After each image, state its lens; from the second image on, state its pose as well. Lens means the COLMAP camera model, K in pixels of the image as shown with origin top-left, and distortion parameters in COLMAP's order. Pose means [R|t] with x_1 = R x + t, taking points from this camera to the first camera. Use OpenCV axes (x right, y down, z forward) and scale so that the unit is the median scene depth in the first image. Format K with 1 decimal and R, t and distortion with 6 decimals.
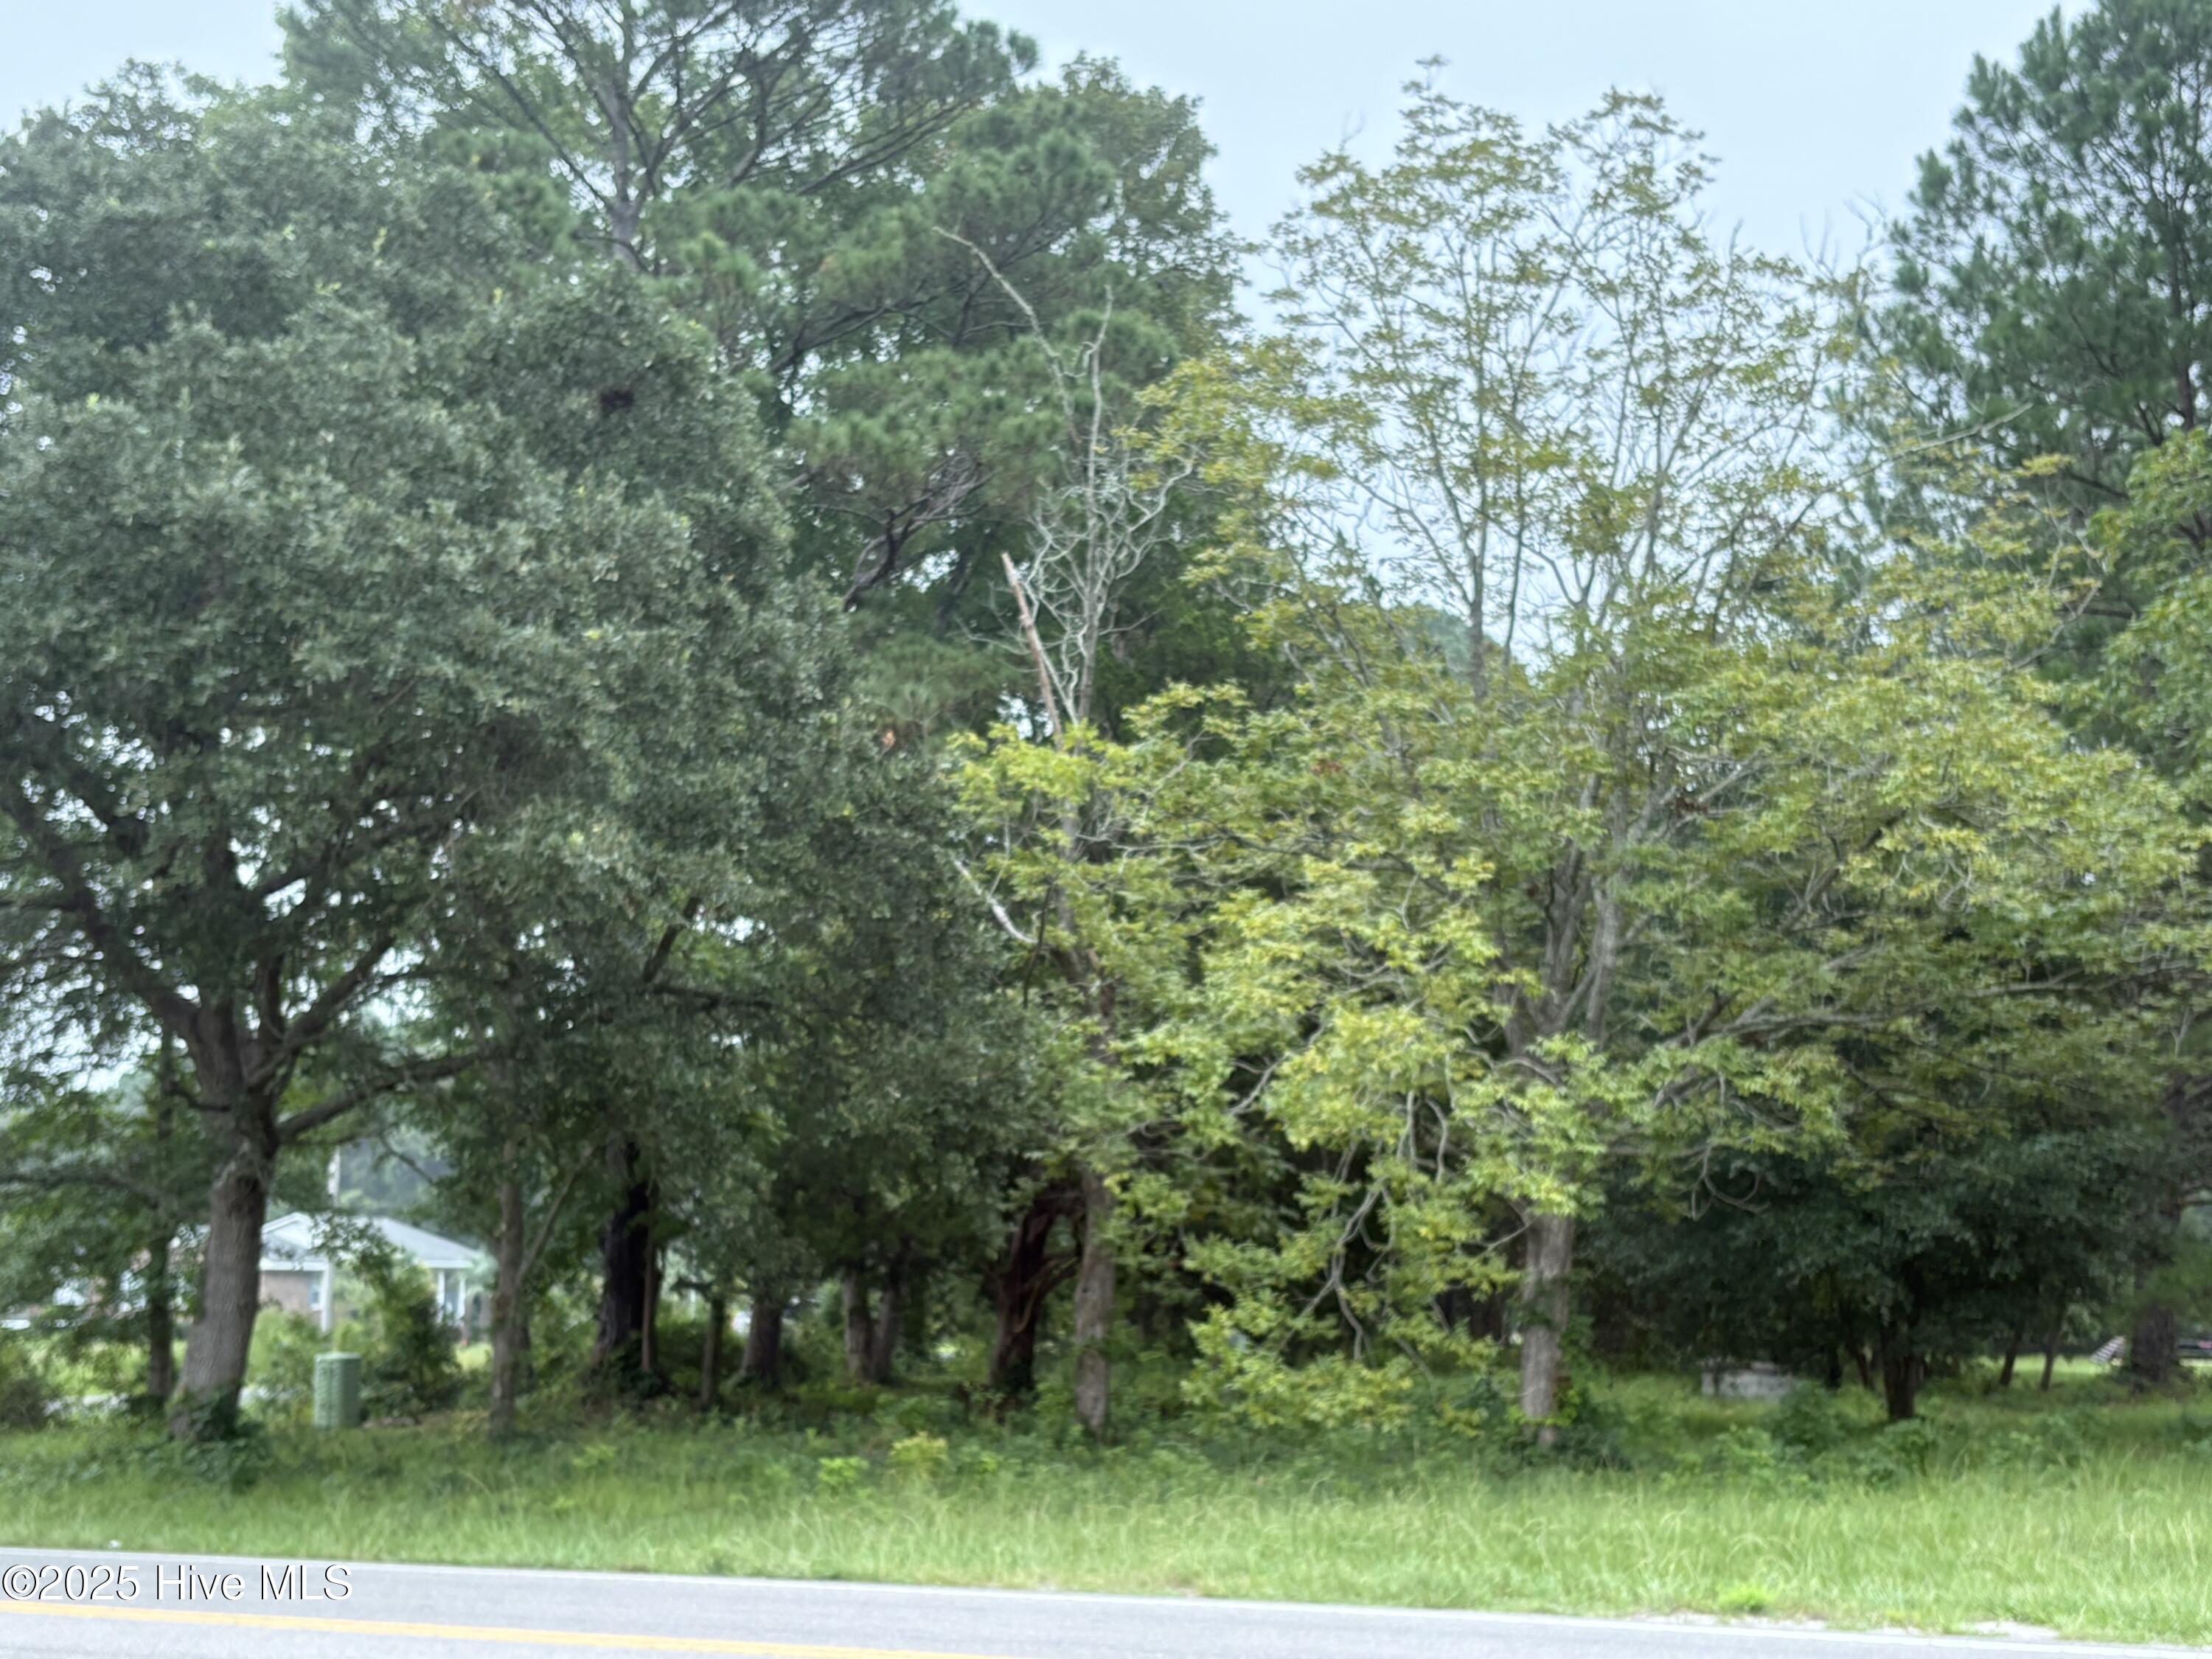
lens RADIAL K [[3099.1, 0, 1109.5], [0, 3099.1, 856.5], [0, 0, 1]] dist [0.250354, -1.043493]
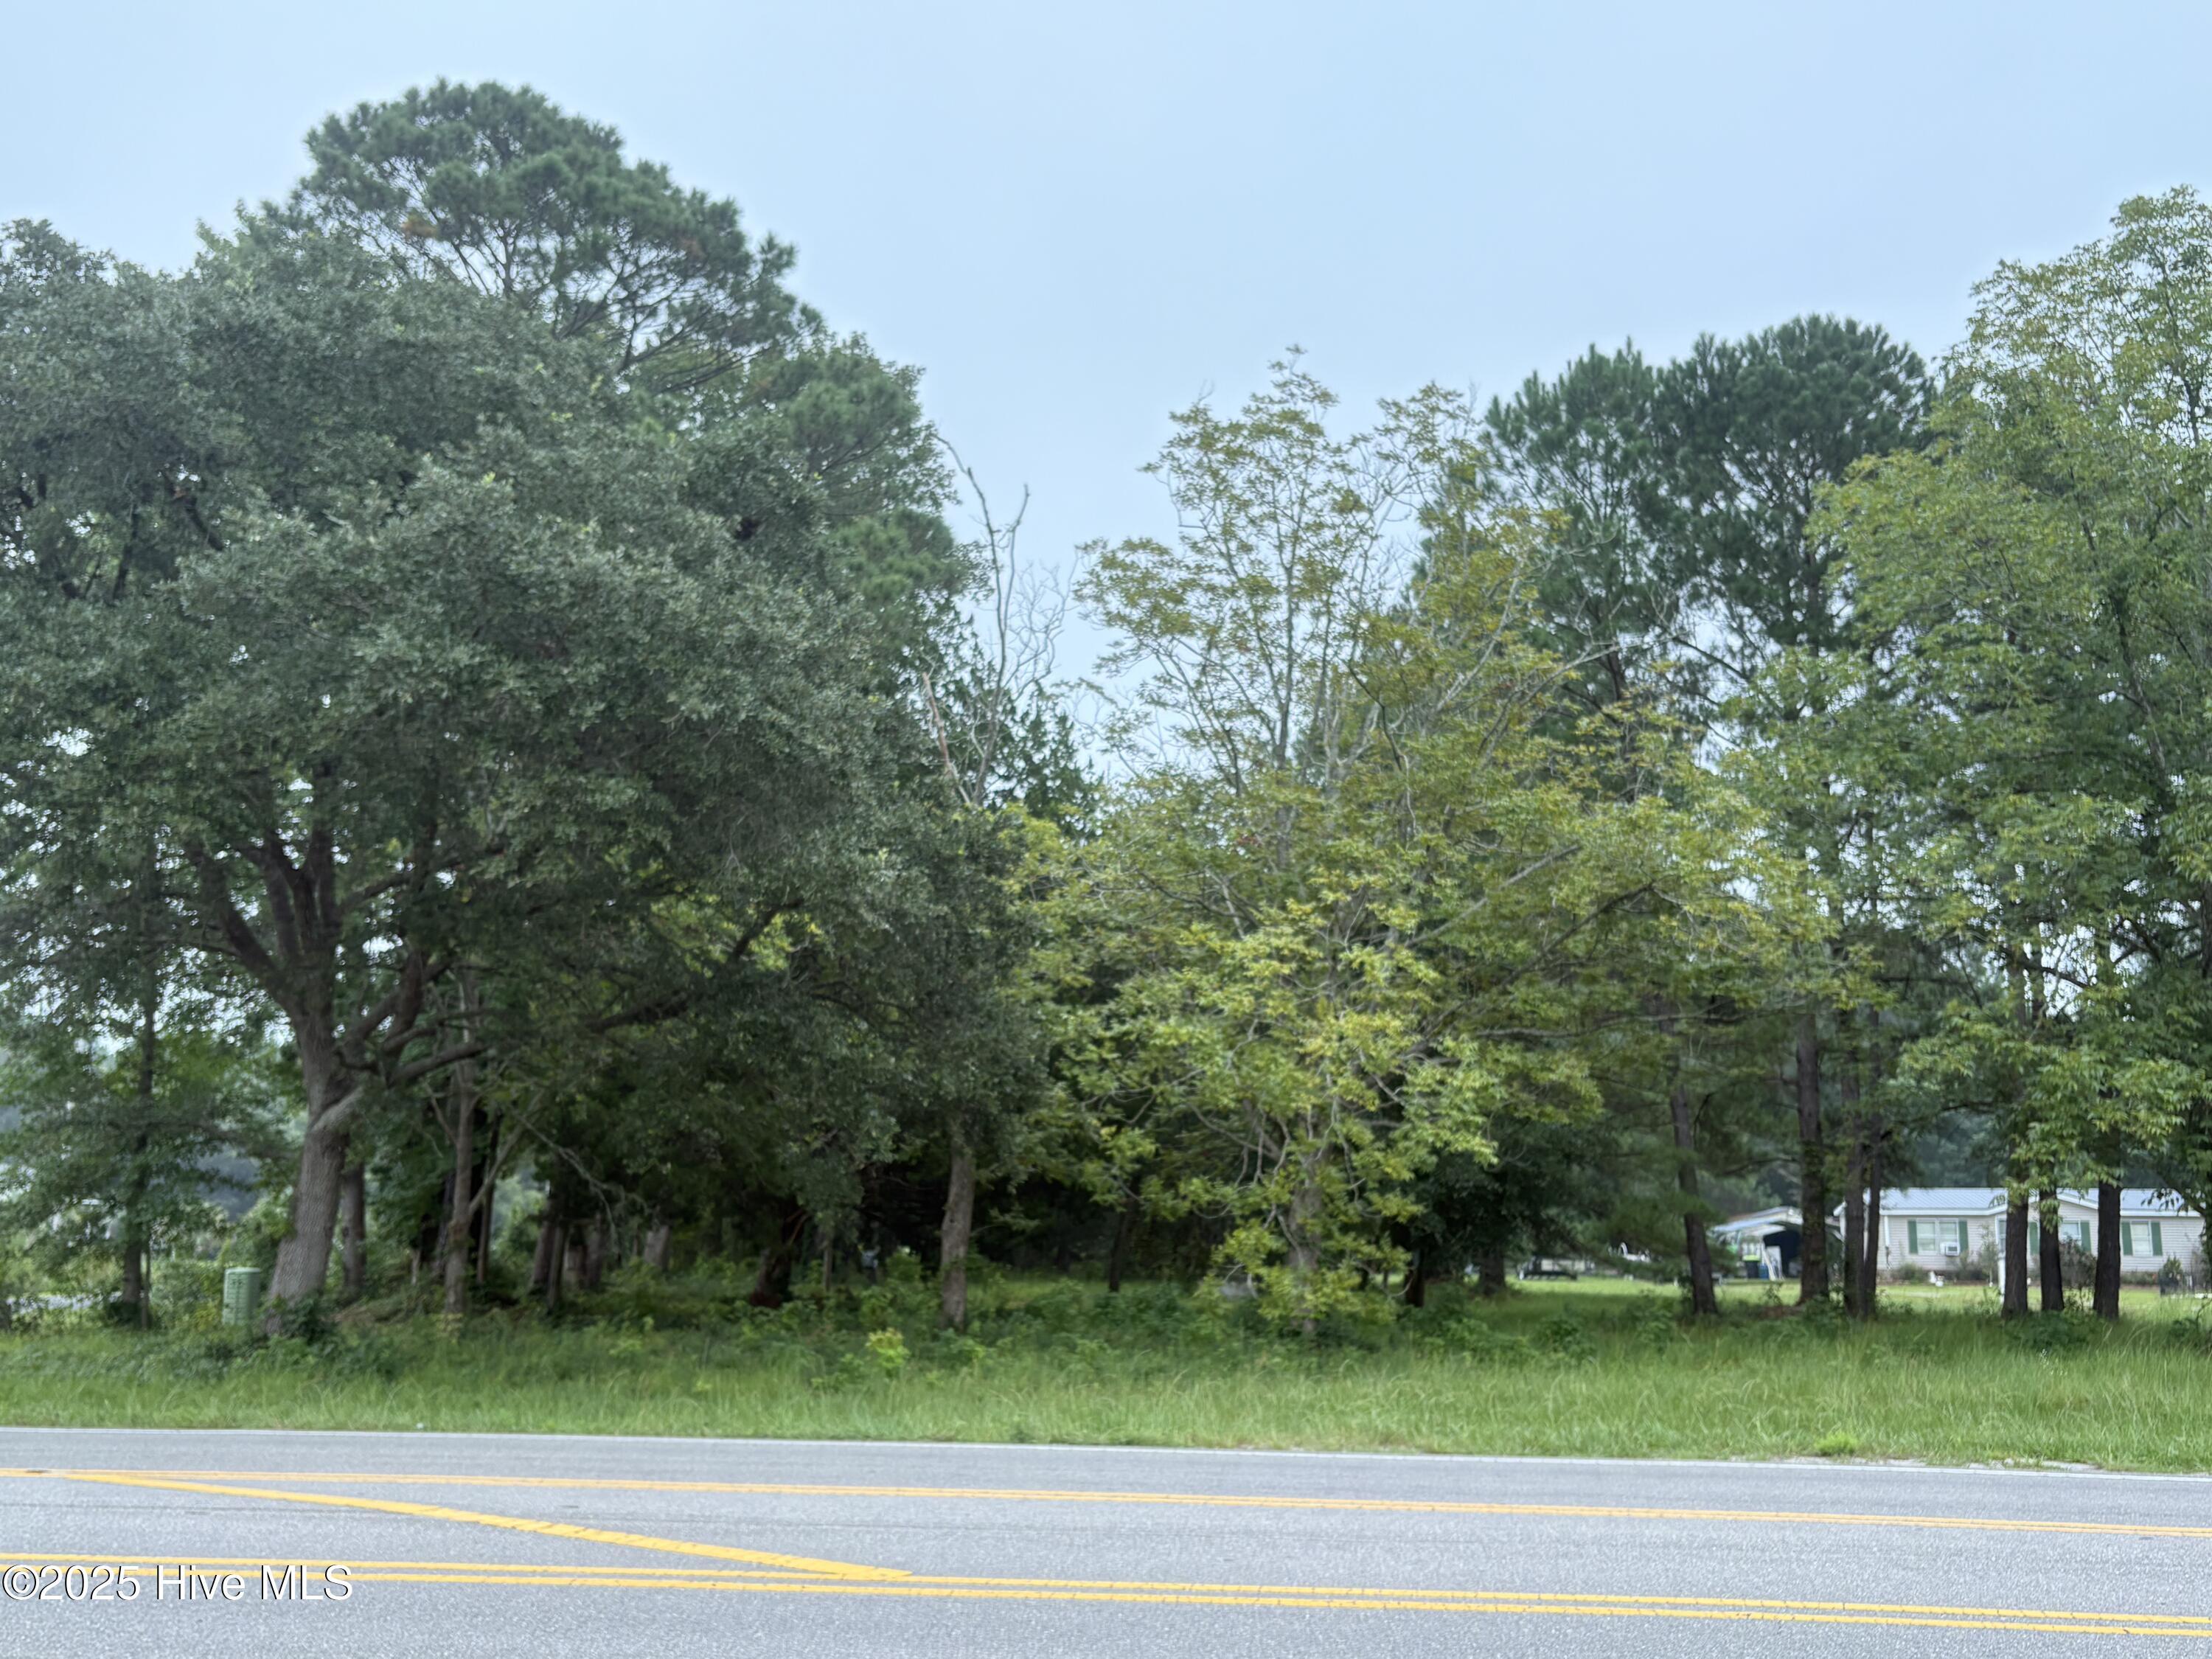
lens RADIAL K [[2129.7, 0, 1106.0], [0, 2129.7, 829.5], [0, 0, 1]] dist [0.011872, 0.012633]
pose [[0.961281, 0.056182, 0.269782, -0.312713], [-0.043753, 0.997695, -0.051868, 0.023780], [-0.272074, 0.038056, 0.961524, 0.144119]]
